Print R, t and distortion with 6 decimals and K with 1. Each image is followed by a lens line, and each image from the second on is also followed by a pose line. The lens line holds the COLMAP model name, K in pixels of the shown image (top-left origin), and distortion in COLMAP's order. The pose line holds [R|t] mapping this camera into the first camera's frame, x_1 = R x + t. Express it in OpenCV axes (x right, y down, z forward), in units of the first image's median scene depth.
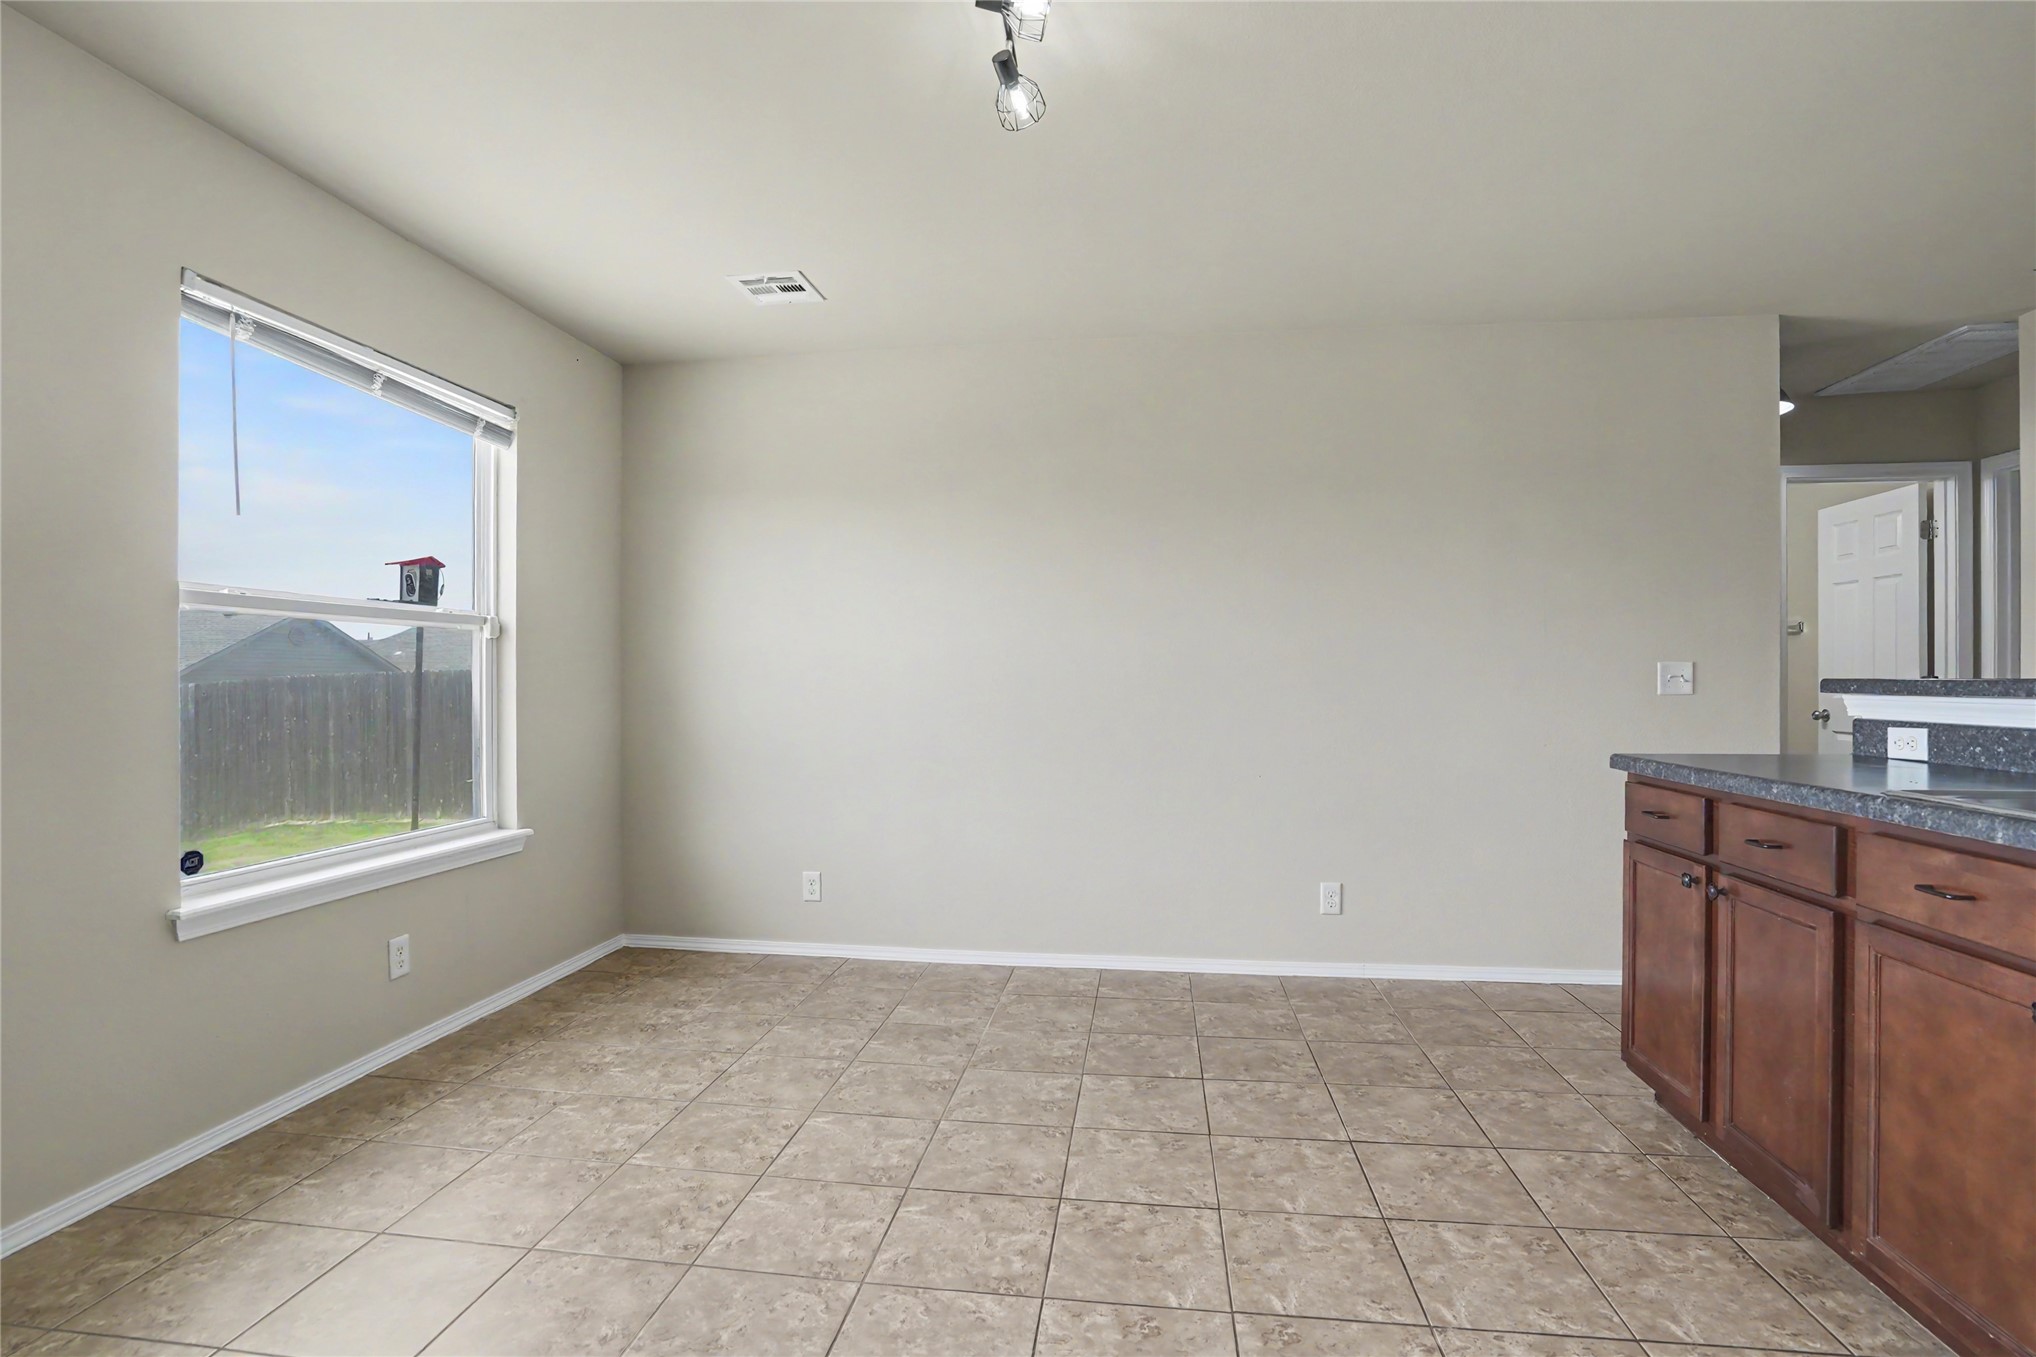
lens RADIAL K [[956.8, 0, 1024.6], [0, 956.8, 672.4], [0, 0, 1]] dist [-0.062189, 0.024007]
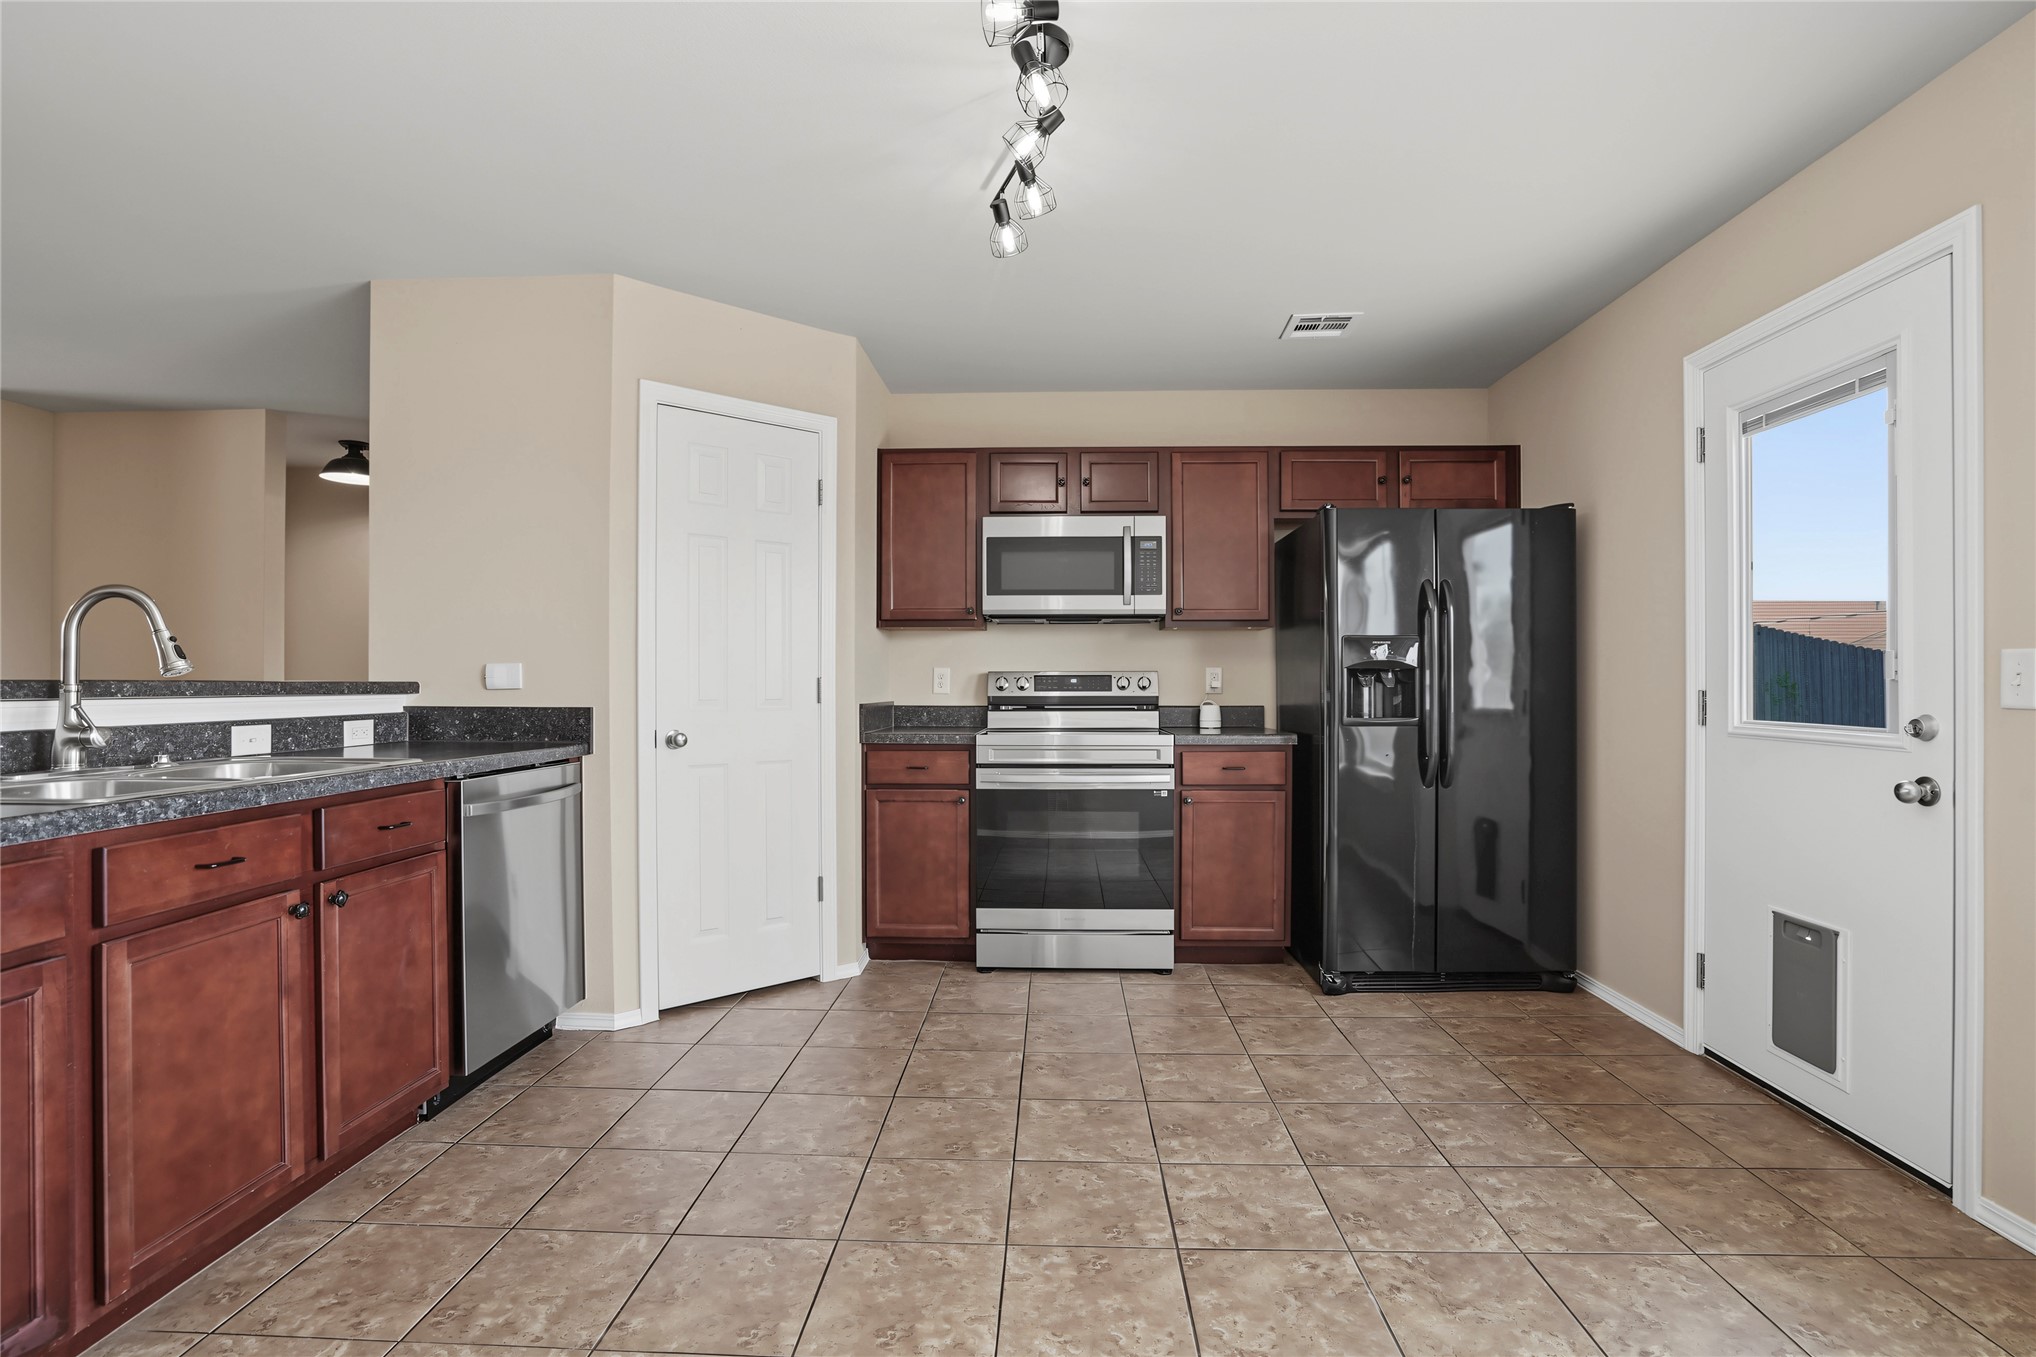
lens RADIAL K [[950.7, 0, 1020.6], [0, 950.7, 682.6], [0, 0, 1]] dist [-0.062433, 0.024396]
pose [[-0.995708, 0.000552, -0.092550, 0.063006], [0.001181, 0.999977, -0.006743, 0.012871], [0.092544, -0.006823, -0.995685, 1.531341]]
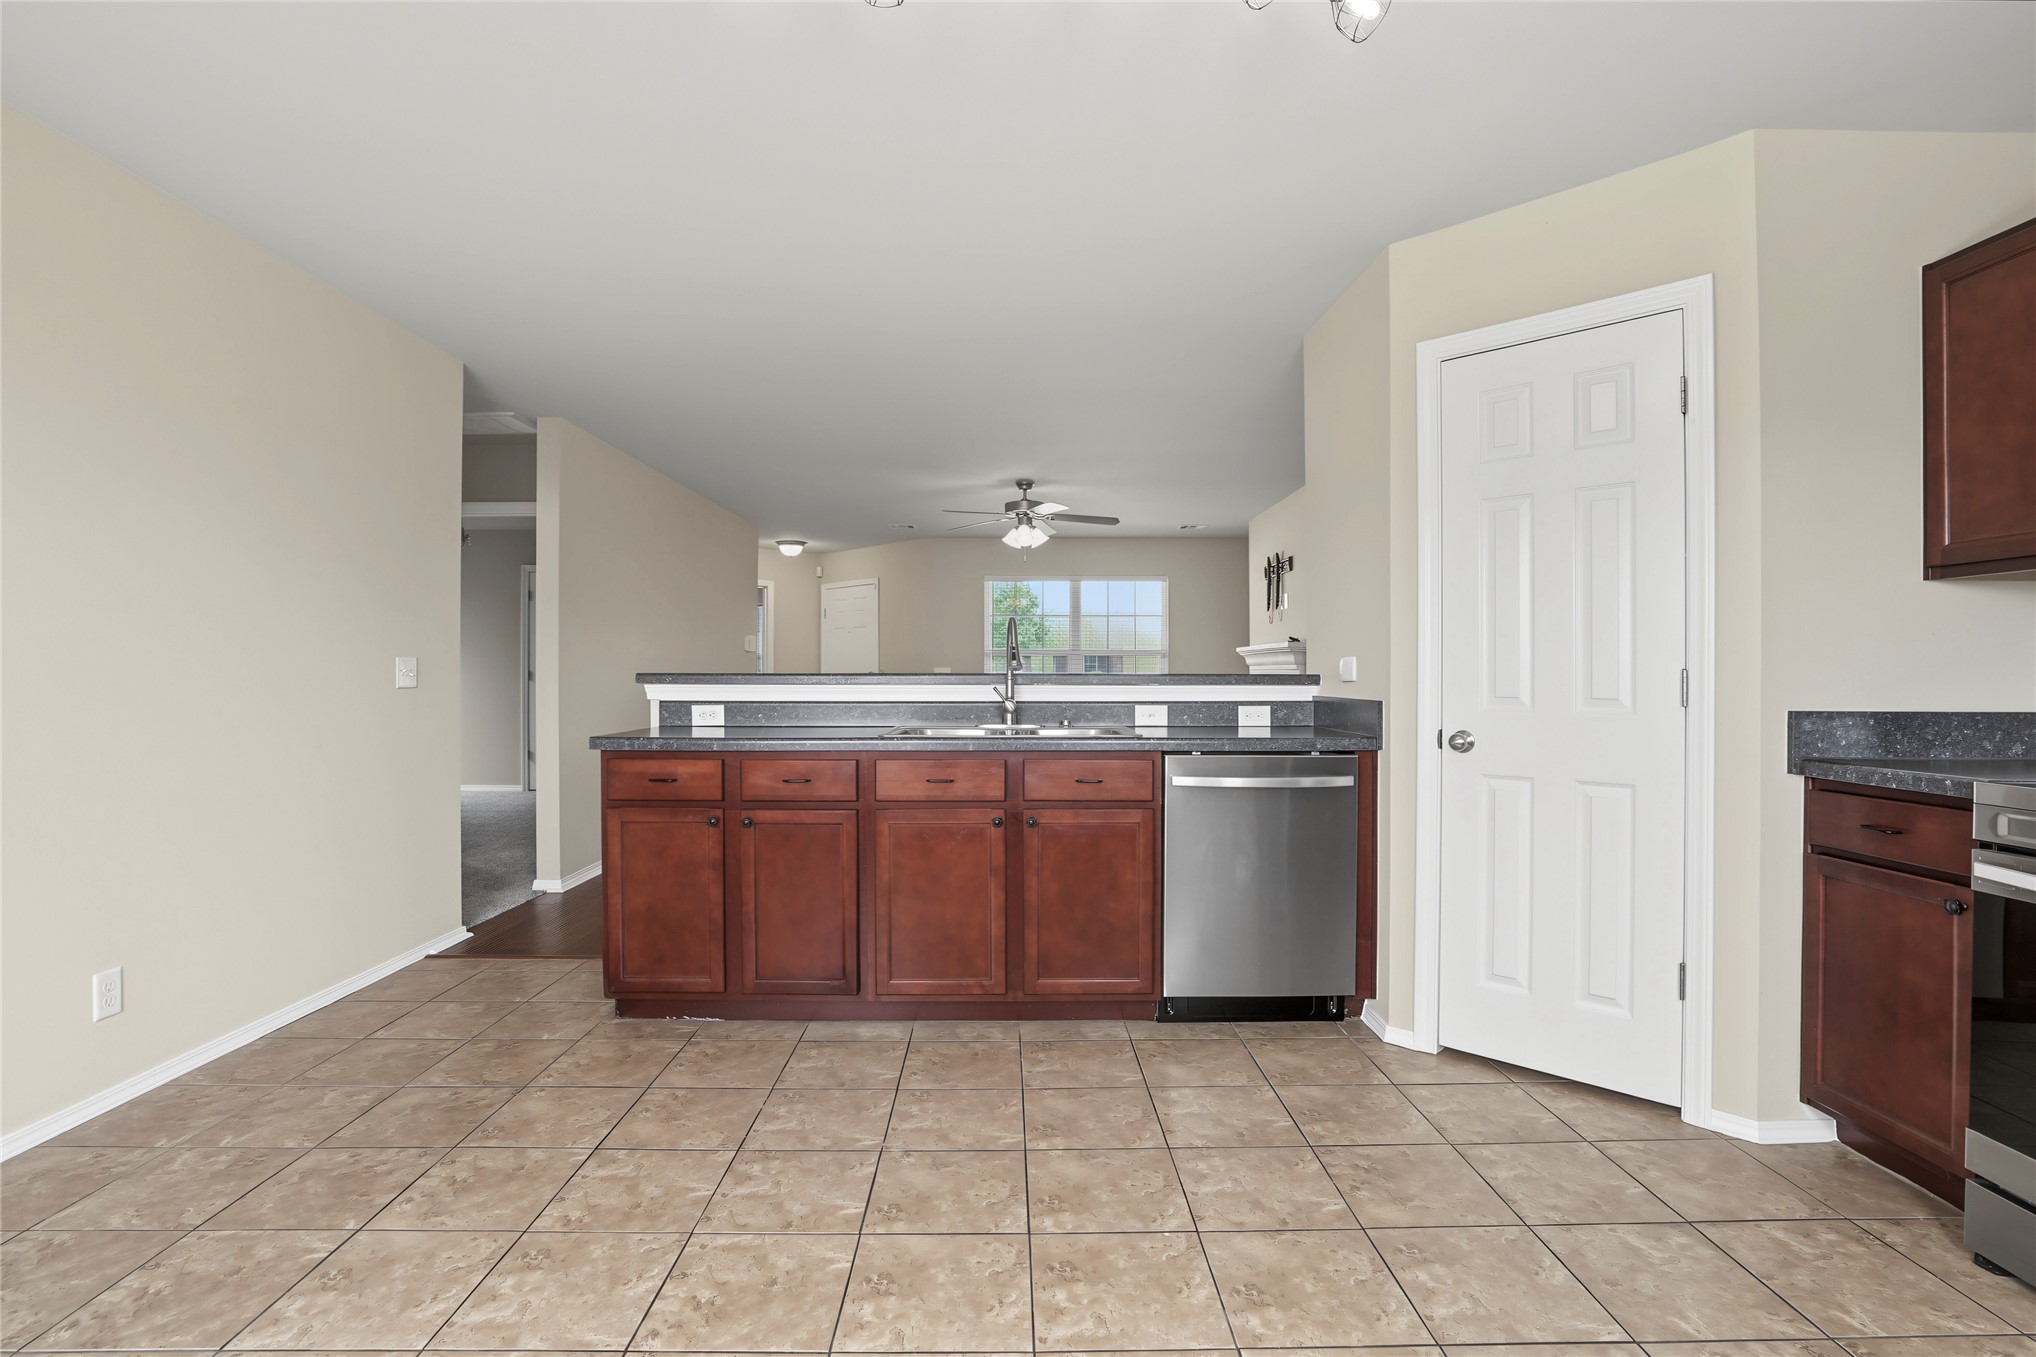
lens RADIAL K [[956.8, 0, 1024.6], [0, 956.8, 672.4], [0, 0, 1]] dist [-0.062189, 0.024007]
pose [[-0.148892, 0.001289, 0.988853, -0.730807], [-0.009018, 0.999956, -0.002661, 0.006311], [-0.988812, -0.009314, -0.148874, 0.768594]]
